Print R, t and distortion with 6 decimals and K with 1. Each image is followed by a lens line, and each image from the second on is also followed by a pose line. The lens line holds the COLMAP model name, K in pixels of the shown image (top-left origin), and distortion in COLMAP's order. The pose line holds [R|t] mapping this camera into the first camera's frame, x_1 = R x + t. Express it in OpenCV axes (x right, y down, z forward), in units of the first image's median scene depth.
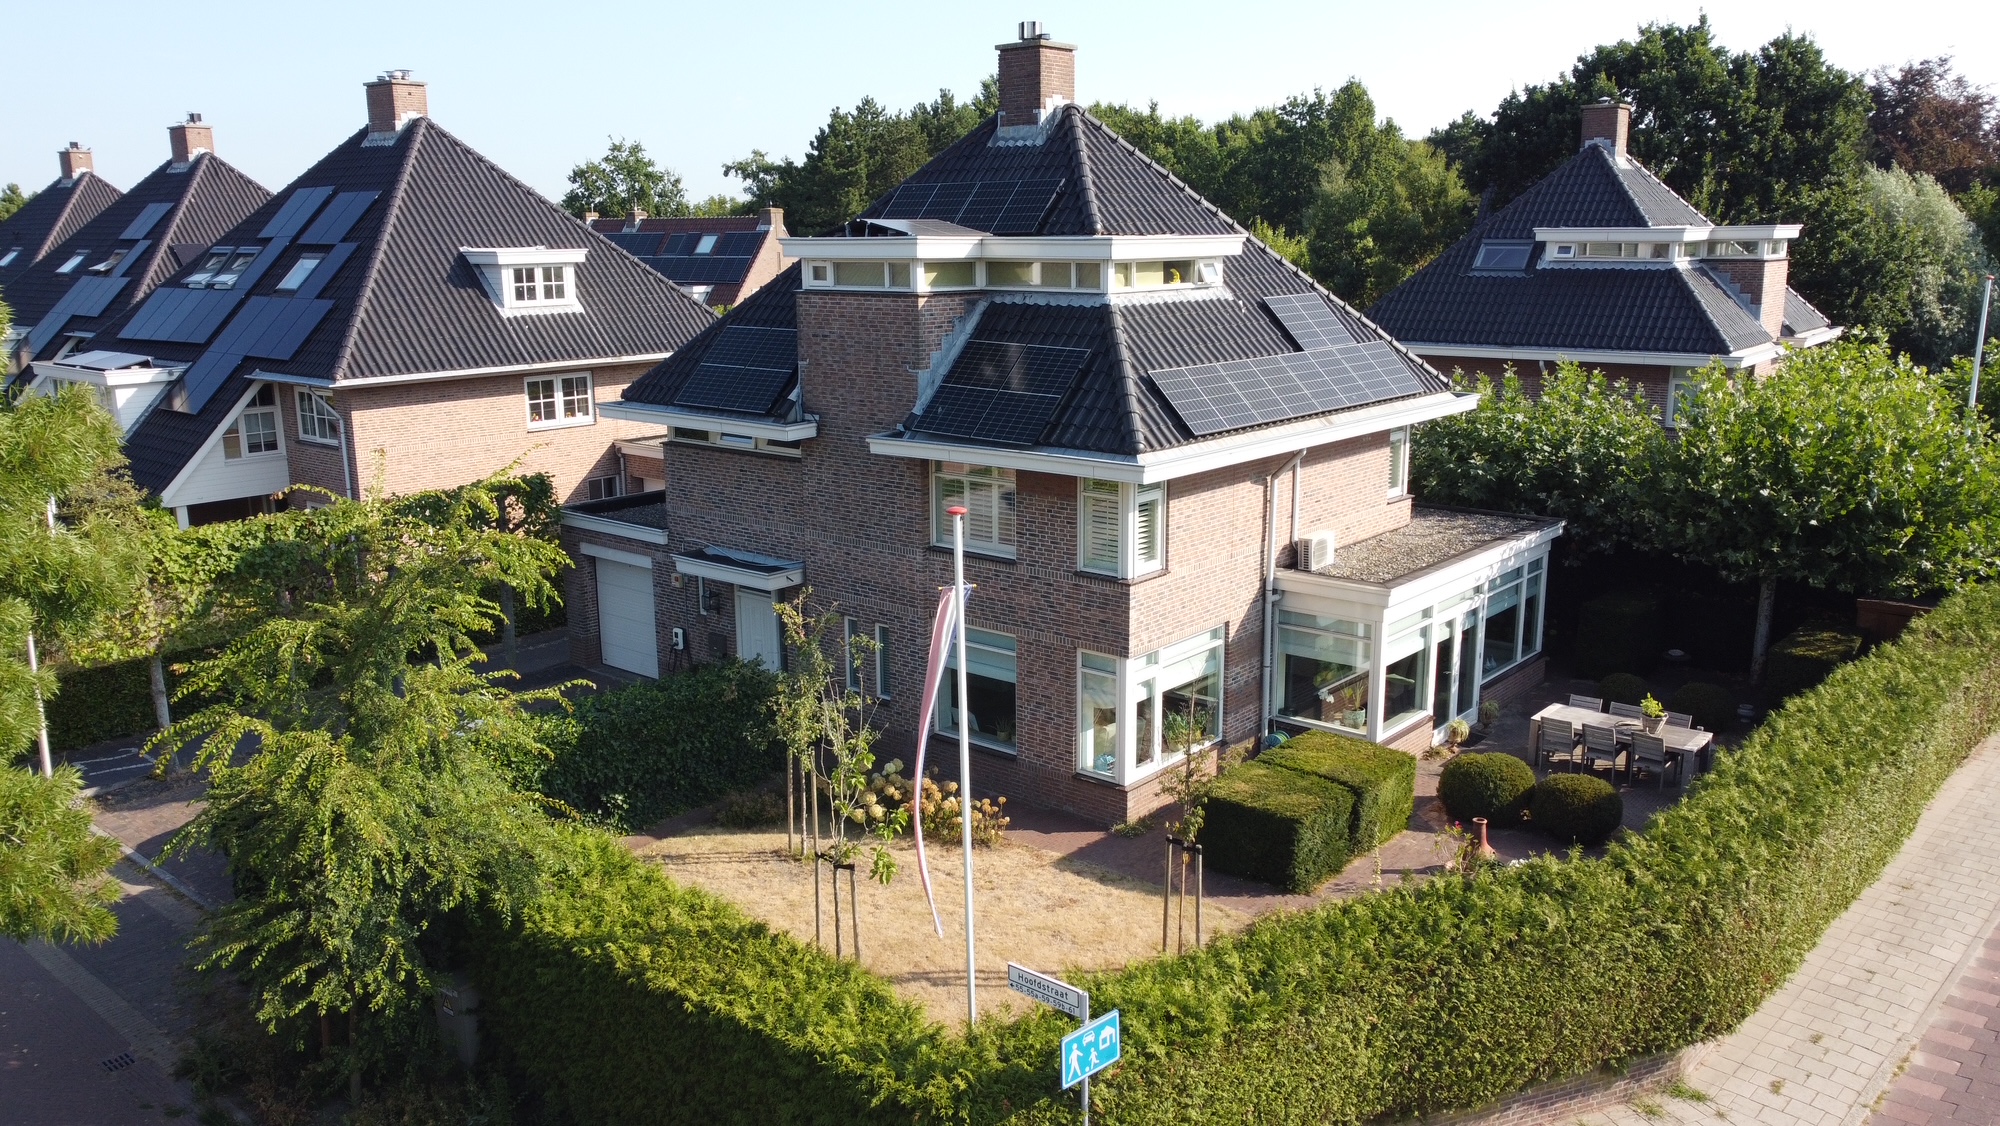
lens RADIAL K [[1524.2, 0, 1005.6], [0, 1524.2, 566.7], [0, 0, 1]] dist [-0.001462, -0.002398]
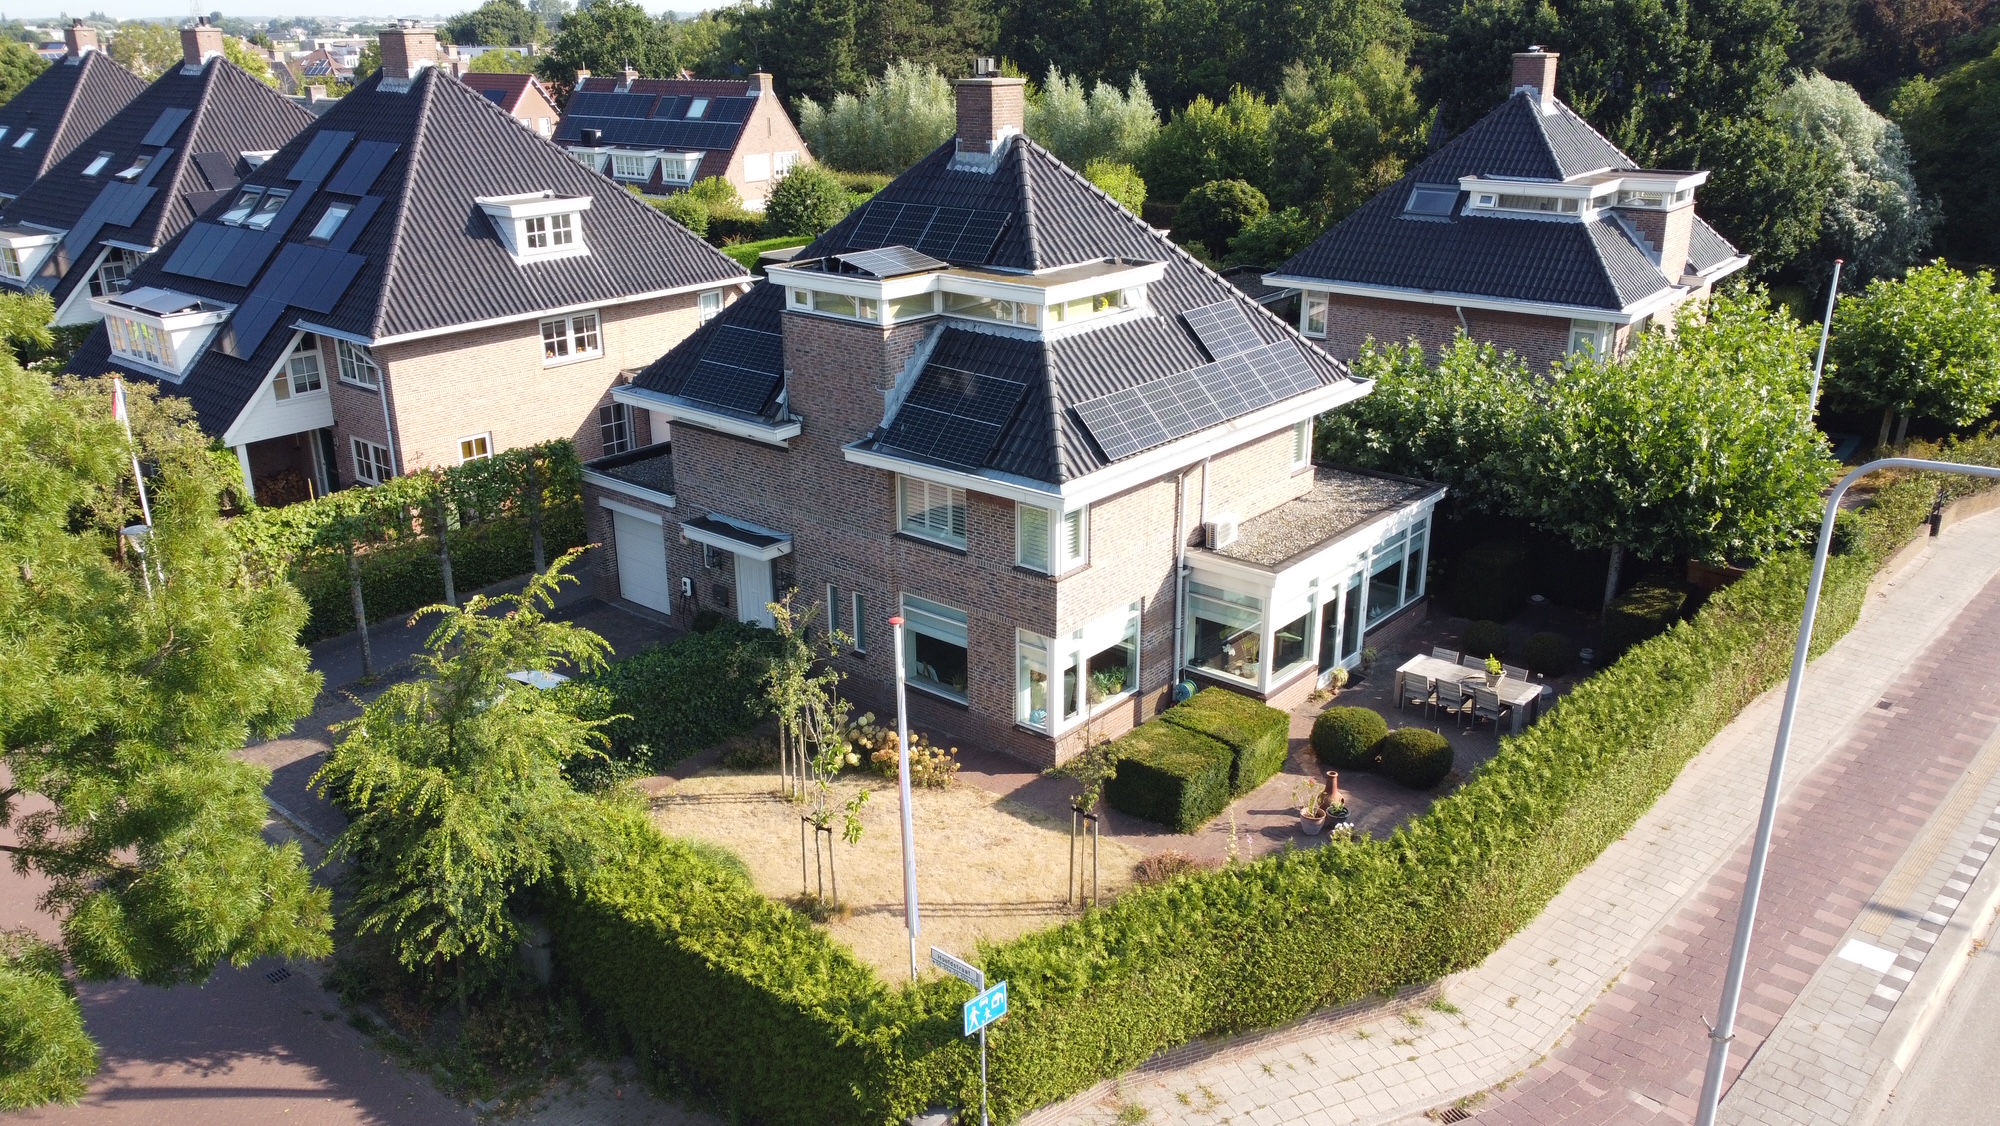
lens RADIAL K [[1524.2, 0, 1006.7], [0, 1524.2, 569.5], [0, 0, 1]] dist [-0.001462, -0.002398]
pose [[0.999998, 0.001498, 0.001650, 0.033760], [-0.001700, 0.991505, 0.130059, -0.135322], [-0.001441, -0.130061, 0.991505, -0.184486]]
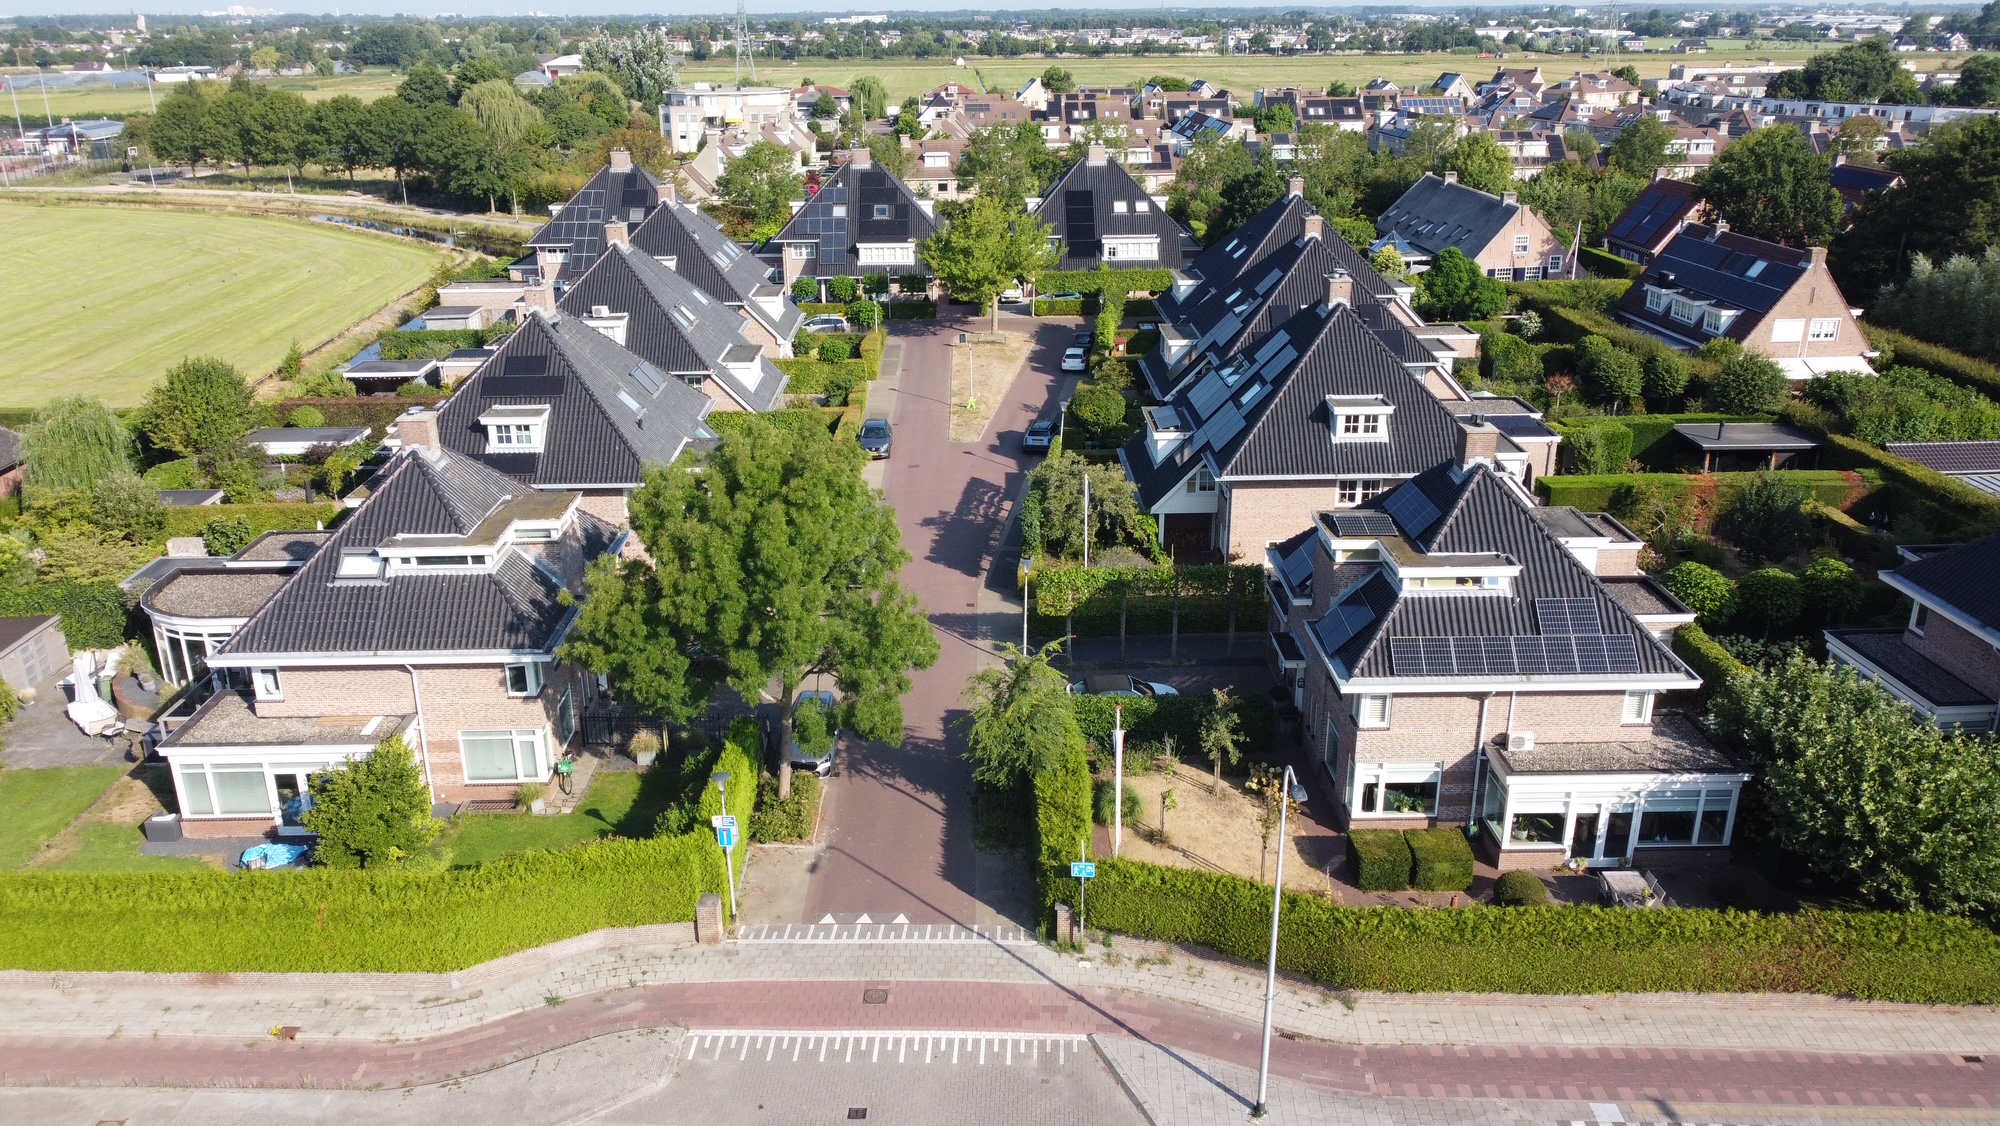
lens RADIAL K [[1524.2, 0, 985.1], [0, 1524.2, 565.0], [0, 0, 1]] dist [-0.001462, -0.002398]
pose [[0.654874, 0.263913, -0.708160, 1.028013], [-0.163565, 0.964329, 0.208123, -0.493123], [0.737826, -0.020464, 0.674681, -0.714080]]
